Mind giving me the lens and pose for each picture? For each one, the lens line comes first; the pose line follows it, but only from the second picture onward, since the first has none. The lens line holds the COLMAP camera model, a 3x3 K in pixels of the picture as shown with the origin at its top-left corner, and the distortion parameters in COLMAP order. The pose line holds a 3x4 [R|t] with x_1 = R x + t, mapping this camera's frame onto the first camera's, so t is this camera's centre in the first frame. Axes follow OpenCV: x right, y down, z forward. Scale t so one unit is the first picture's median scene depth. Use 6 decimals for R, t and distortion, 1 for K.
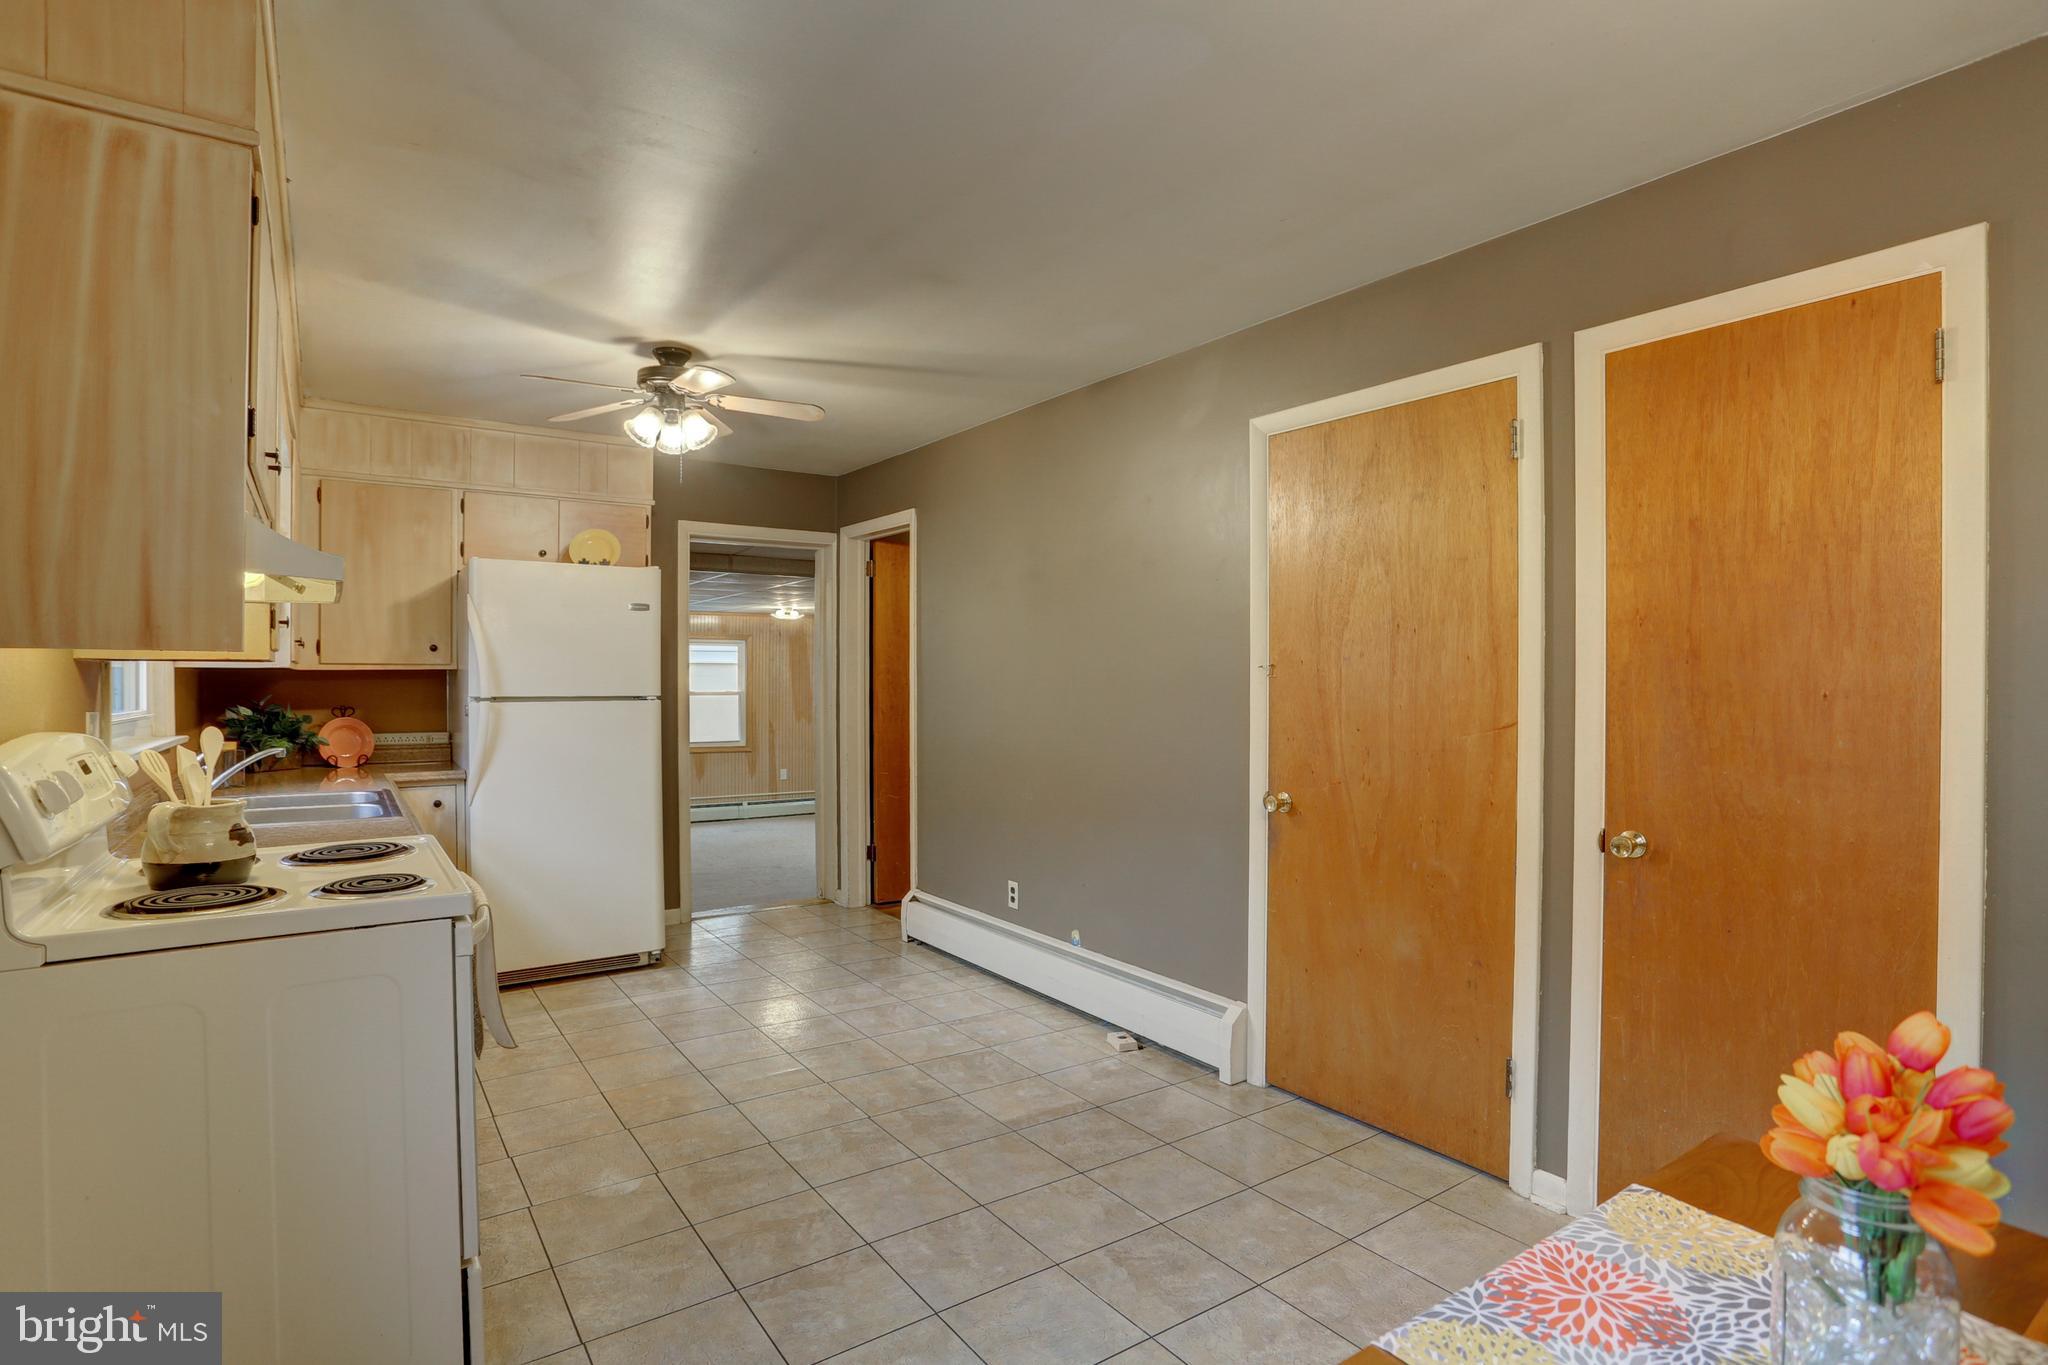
lens RADIAL K [[1016.1, 0, 1034.0], [0, 1016.1, 689.6], [0, 0, 1]] dist [-0.075342, 0.032289]
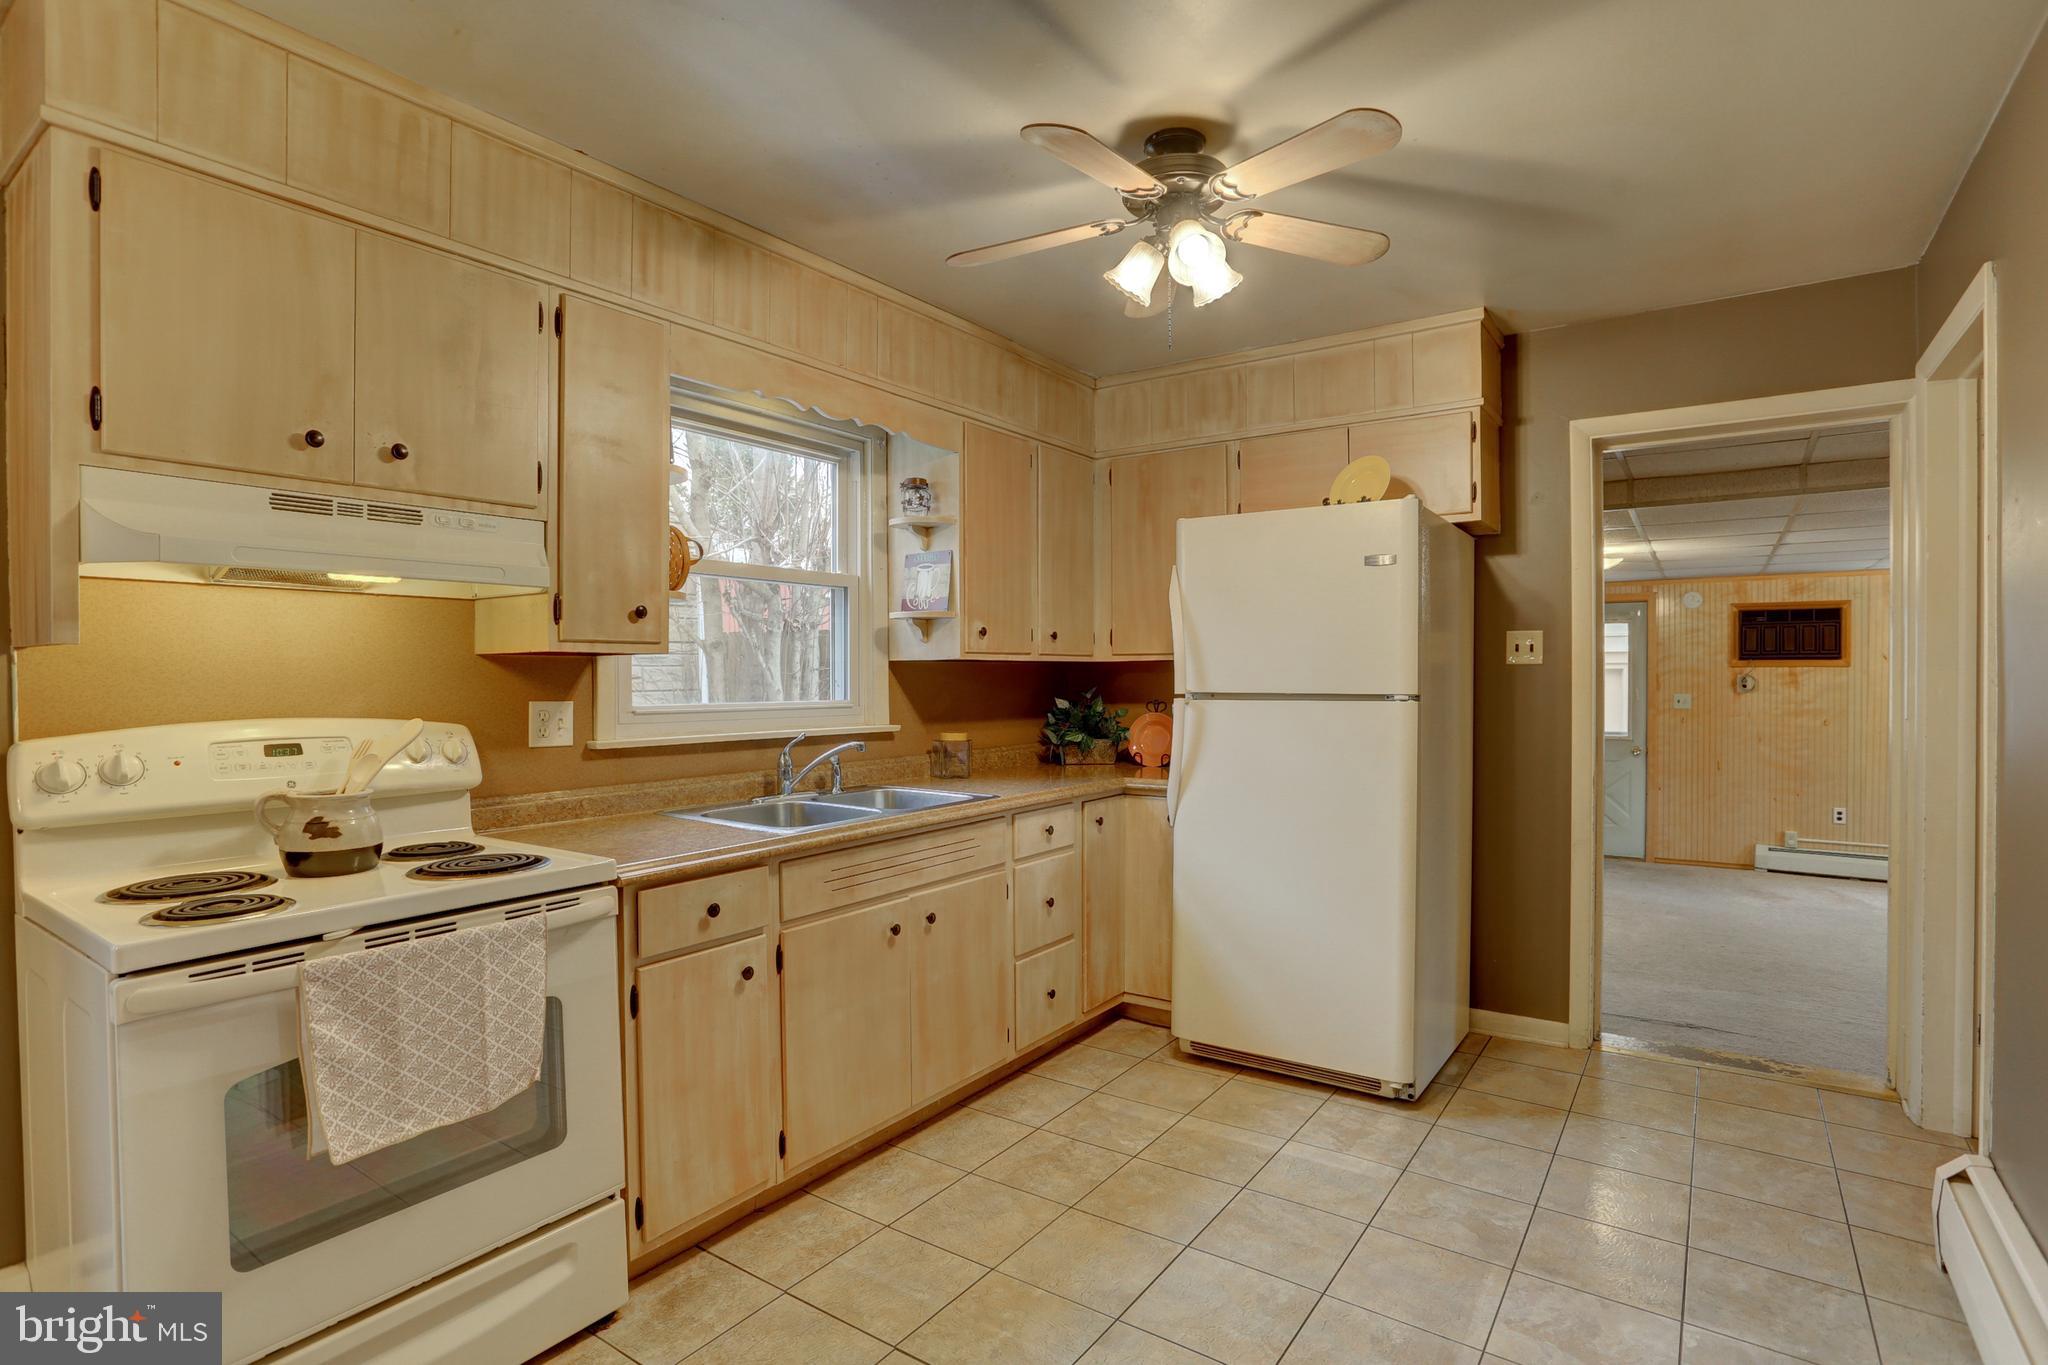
lens RADIAL K [[1002.3, 0, 1032.2], [0, 1002.3, 691.0], [0, 0, 1]] dist [-0.077297, 0.034151]
pose [[0.332816, 0.012851, -0.942904, 0.161371], [-0.005125, 0.999917, 0.011820, -0.002749], [0.942978, 0.000899, 0.332854, 0.617512]]
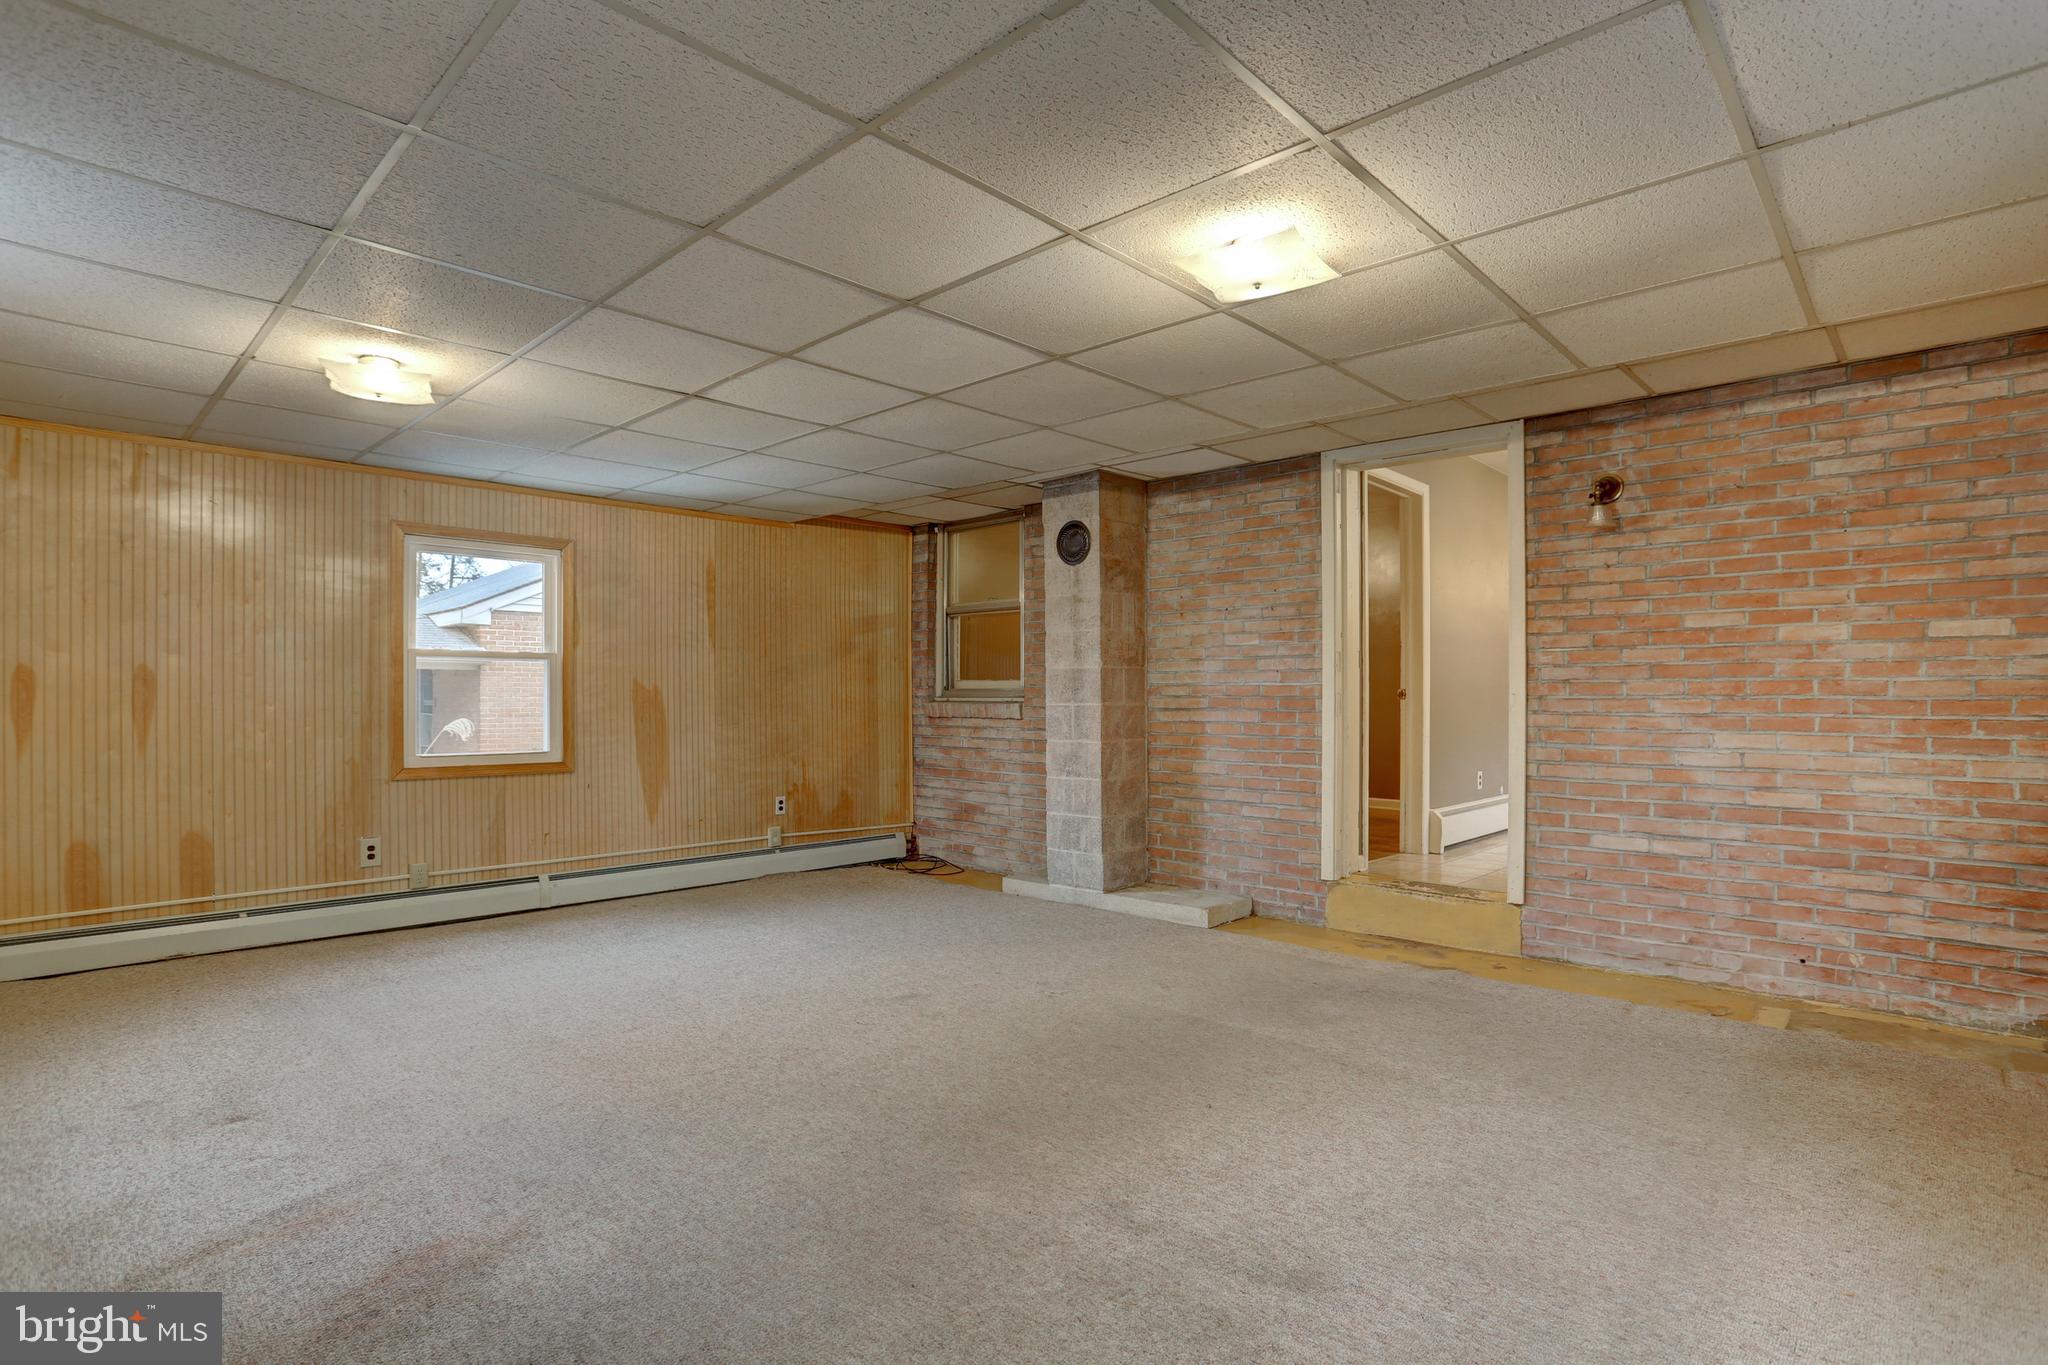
lens RADIAL K [[1008.1, 0, 1024.7], [0, 1008.1, 689.3], [0, 0, 1]] dist [-0.082678, 0.036020]
pose [[-0.186201, 0.004119, 0.982503, -1.458694], [0.007922, 0.999965, -0.002691, 0.071845], [-0.982480, 0.007283, -0.186227, 2.107863]]
